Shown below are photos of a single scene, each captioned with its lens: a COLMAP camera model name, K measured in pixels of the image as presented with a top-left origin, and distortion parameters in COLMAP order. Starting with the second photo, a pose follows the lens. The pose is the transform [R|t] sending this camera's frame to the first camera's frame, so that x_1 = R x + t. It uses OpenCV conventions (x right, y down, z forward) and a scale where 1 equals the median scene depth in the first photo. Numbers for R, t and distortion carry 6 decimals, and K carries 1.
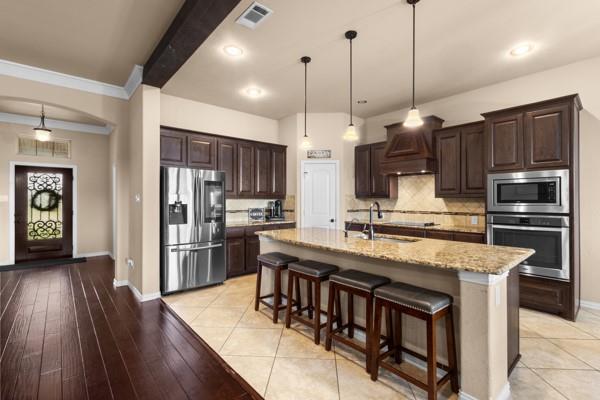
lens RADIAL K [[276.0, 0, 301.7], [0, 276.0, 199.0], [0, 0, 1]] dist [0.002652, 0.000891]
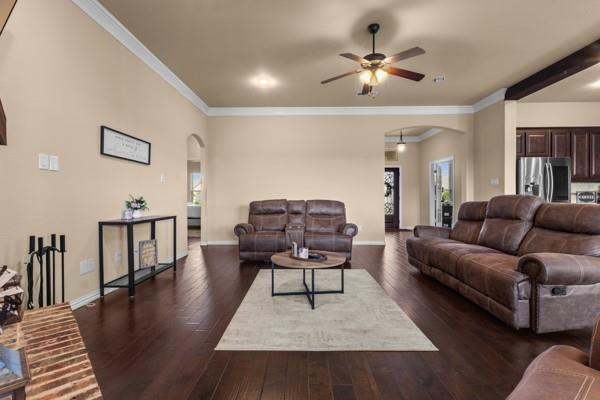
lens RADIAL K [[276.0, 0, 300.9], [0, 276.0, 197.5], [0, 0, 1]] dist [0.002652, 0.000891]
pose [[0.741334, -0.004636, -0.671120, -0.278176], [0.007211, 0.999973, 0.001057, 0.051073], [0.671097, -0.005624, 0.741348, -0.525529]]
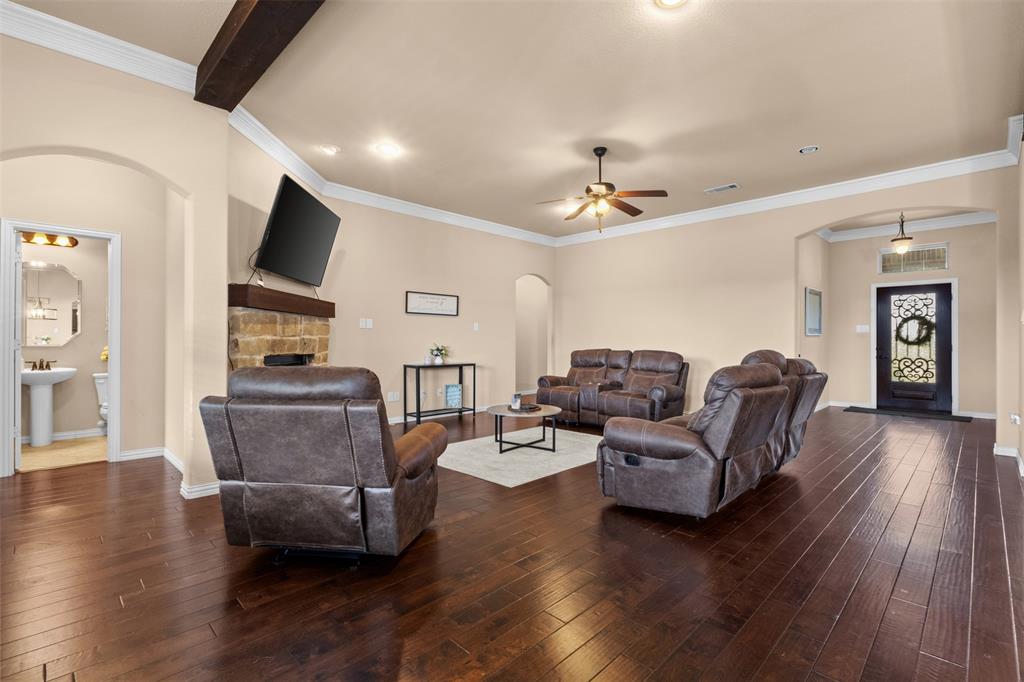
lens RADIAL K [[471.0, 0, 513.9], [0, 471.0, 338.4], [0, 0, 1]] dist [0.002652, 0.000891]
pose [[0.071704, -0.005210, -0.997412, 0.303284], [0.001824, 0.999985, -0.005092, 0.035164], [0.997424, -0.001454, 0.071712, -0.187031]]
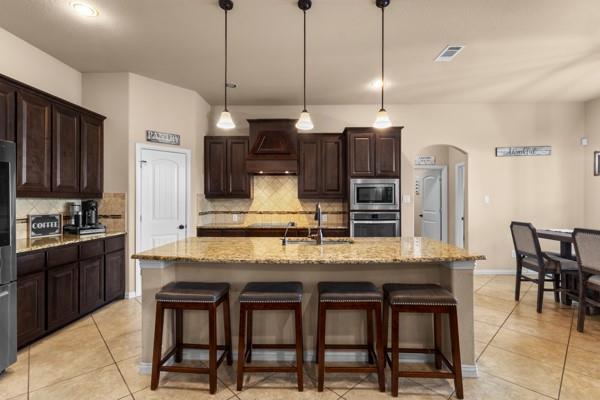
lens RADIAL K [[276.0, 0, 301.0], [0, 276.0, 201.0], [0, 0, 1]] dist [0.002652, 0.000891]
pose [[0.672369, -0.000715, 0.740216, -0.246970], [-0.003867, 0.999982, 0.004478, 0.001135], [-0.740206, -0.005873, 0.672355, 0.240900]]
